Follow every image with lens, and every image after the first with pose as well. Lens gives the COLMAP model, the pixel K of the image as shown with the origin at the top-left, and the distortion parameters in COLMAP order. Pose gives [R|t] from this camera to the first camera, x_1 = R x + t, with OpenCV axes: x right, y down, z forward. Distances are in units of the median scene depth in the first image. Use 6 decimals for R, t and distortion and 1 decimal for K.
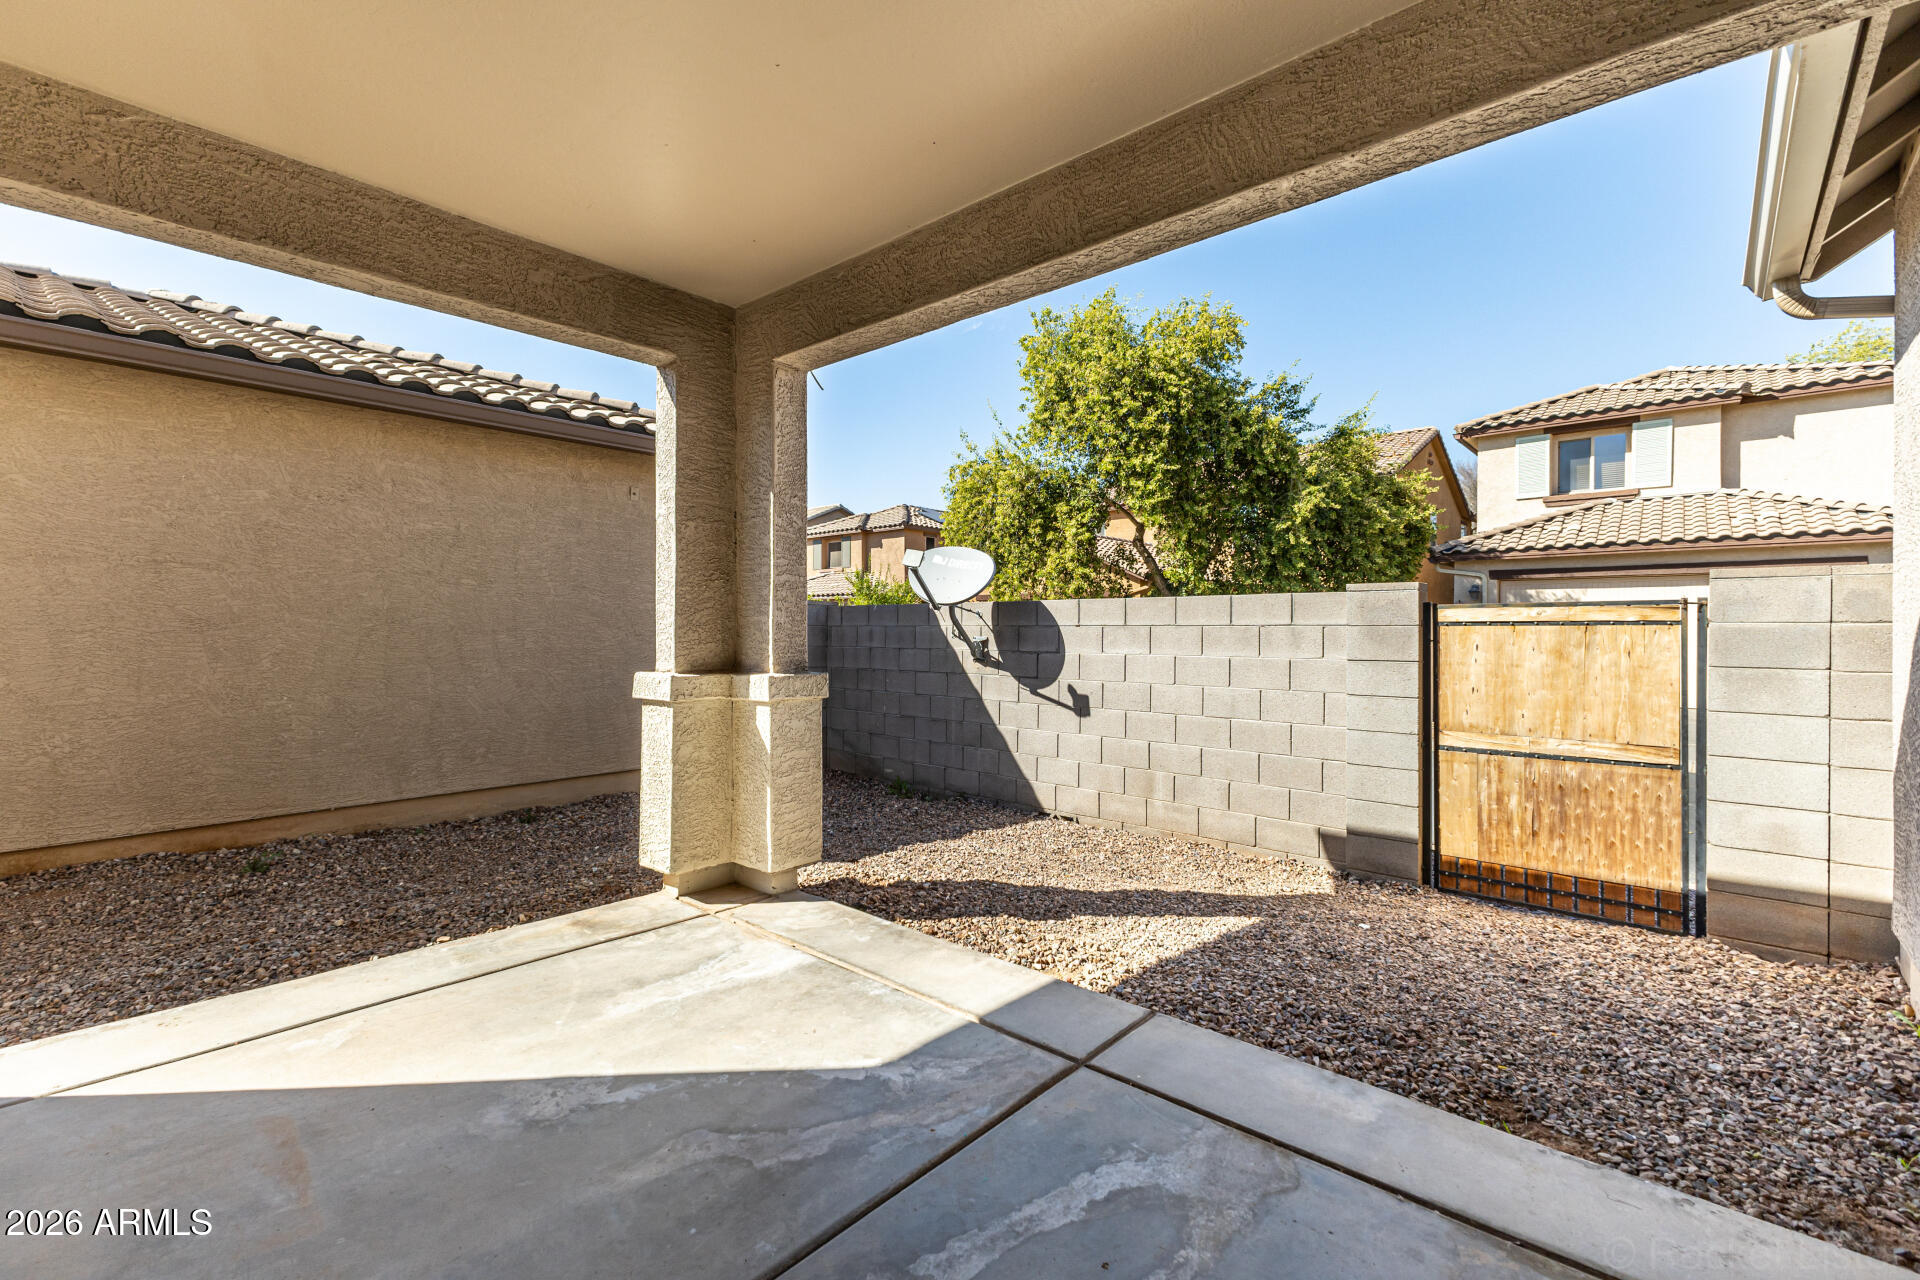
lens RADIAL K [[832.5, 0, 960.1], [0, 832.5, 629.7], [0, 0, 1]] dist [0.010949, 0.000325]
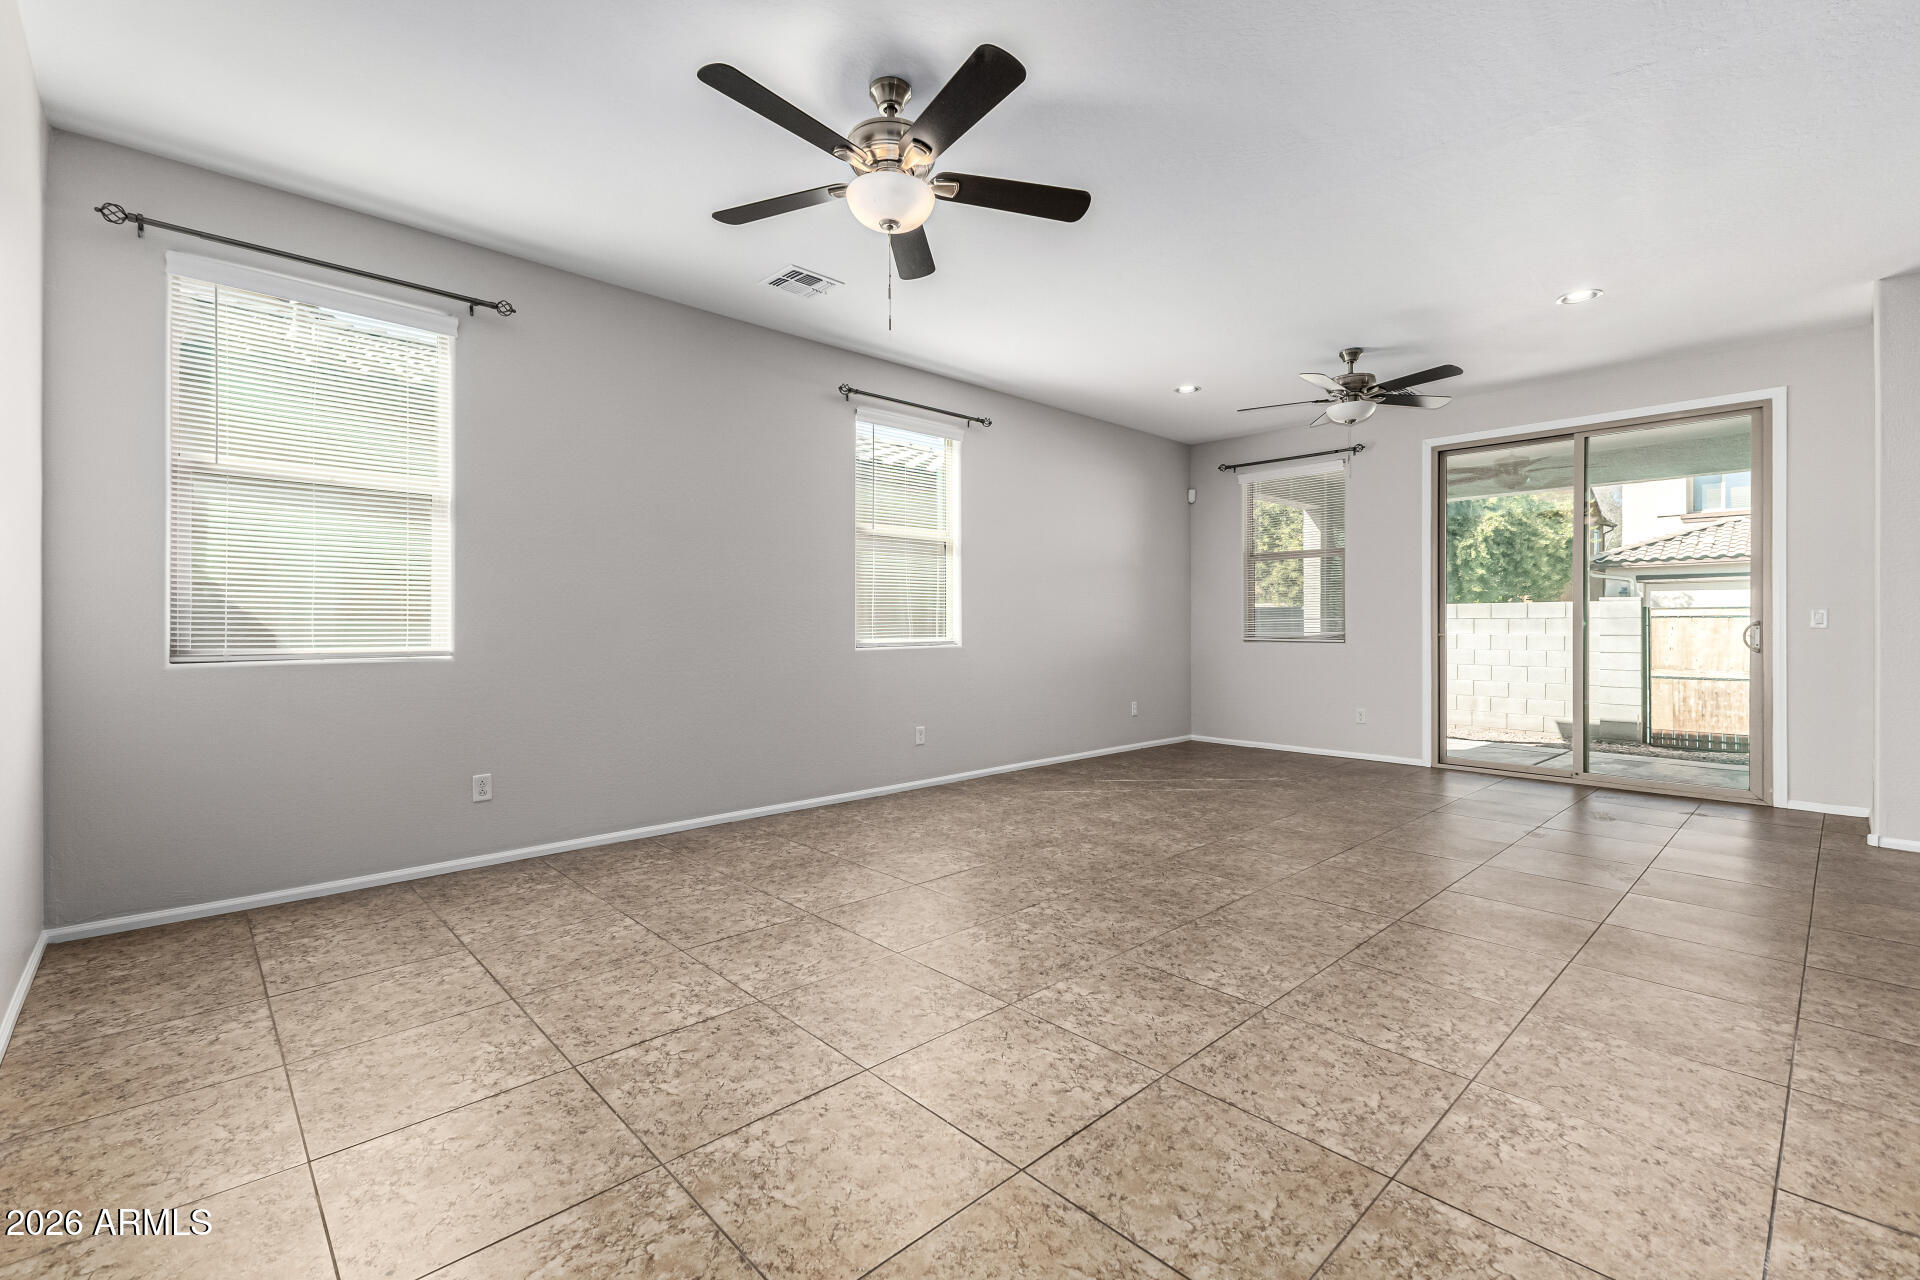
lens RADIAL K [[832.5, 0, 960.1], [0, 832.5, 629.7], [0, 0, 1]] dist [0.010949, 0.000325]
pose [[0.996276, -0.002907, -0.086174, -0.302744], [0.003308, 0.999984, 0.004503, 0.003005], [0.086160, -0.004771, 0.996270, -0.386151]]
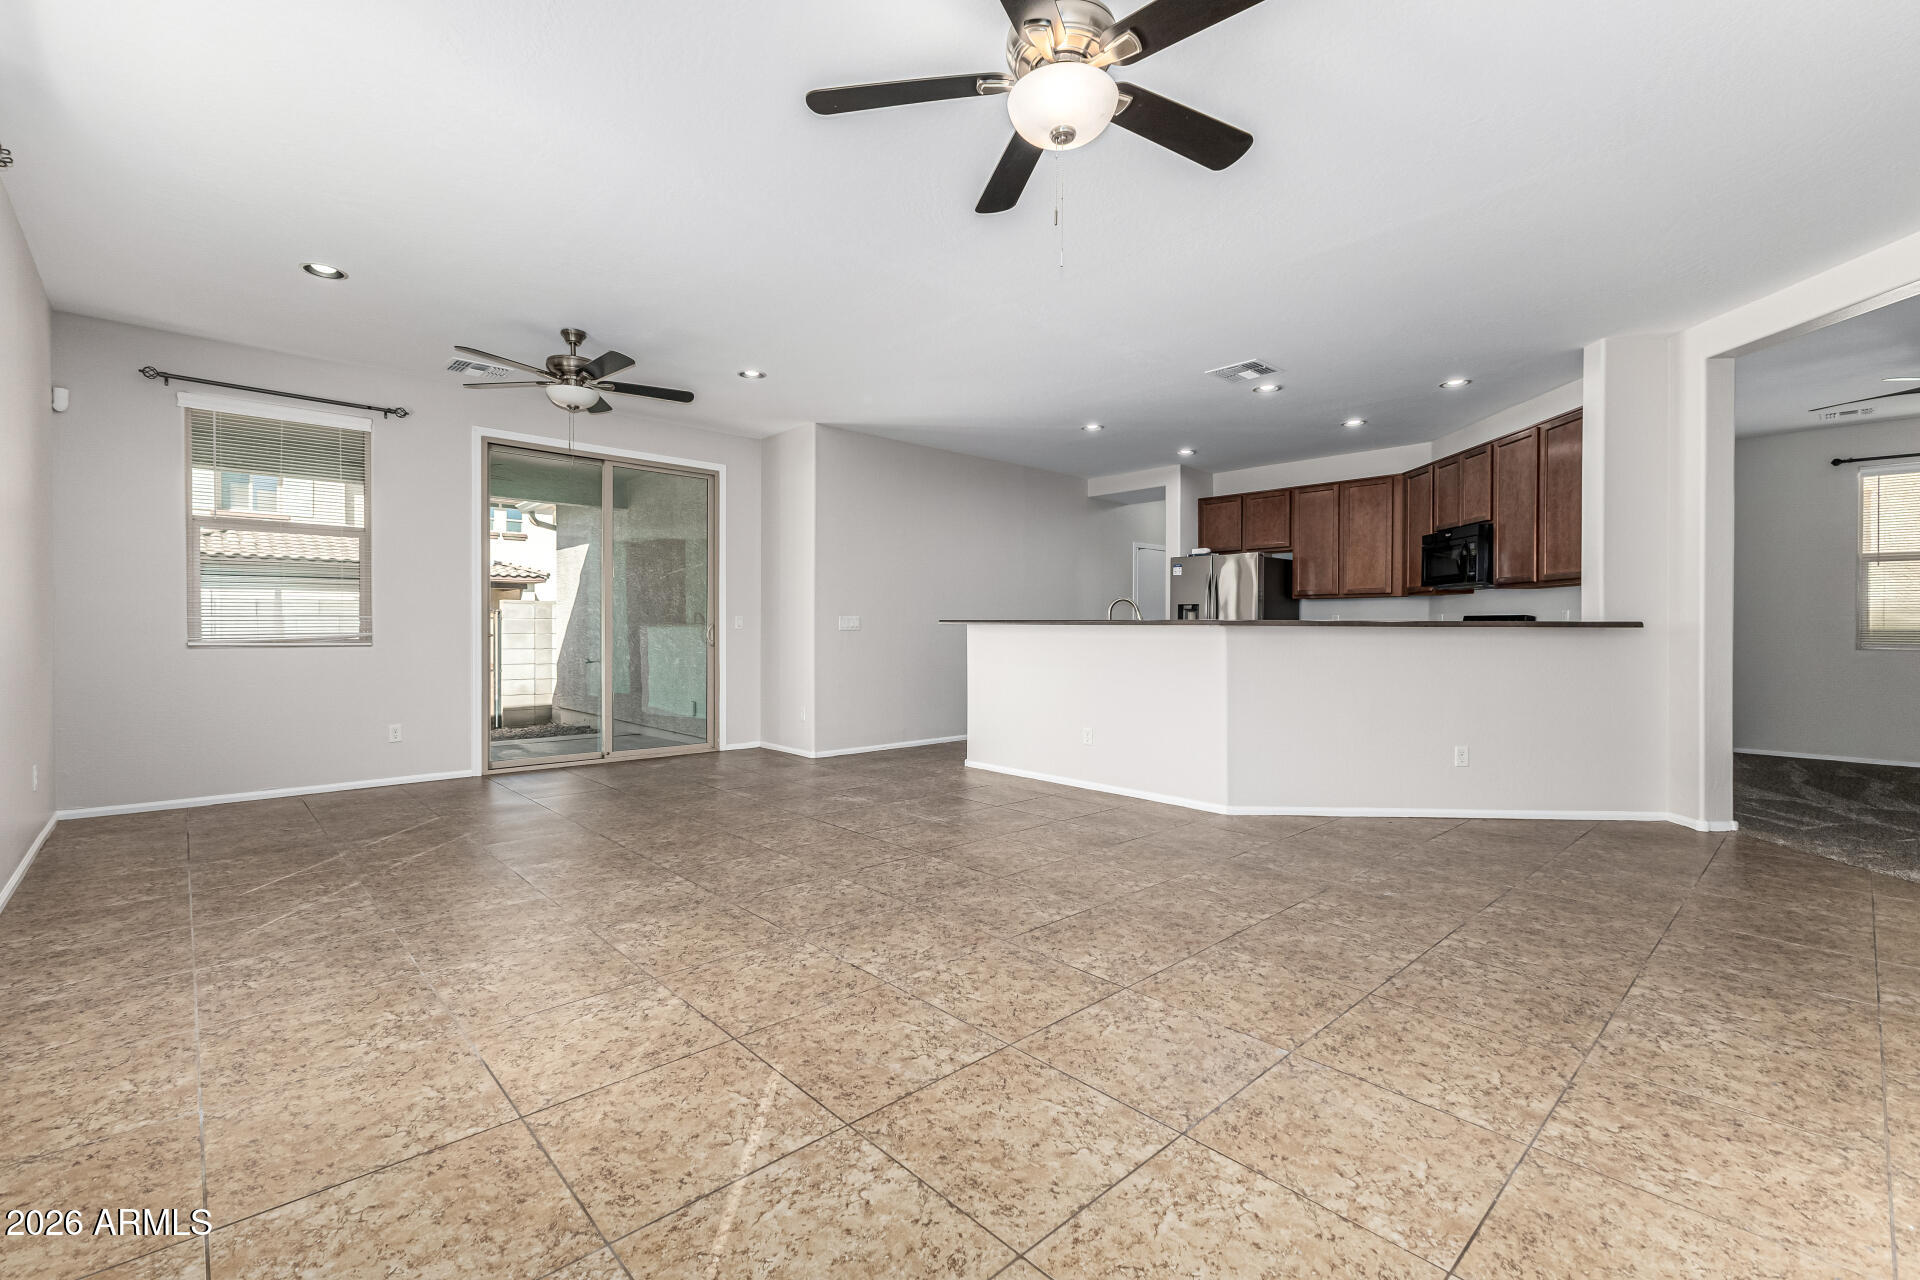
lens RADIAL K [[832.5, 0, 960.1], [0, 832.5, 629.7], [0, 0, 1]] dist [0.010949, 0.000325]
pose [[0.087175, -0.004077, 0.996185, -0.475742], [-0.005034, 0.999977, 0.004533, 0.002706], [-0.996180, -0.005410, 0.087152, -0.209035]]
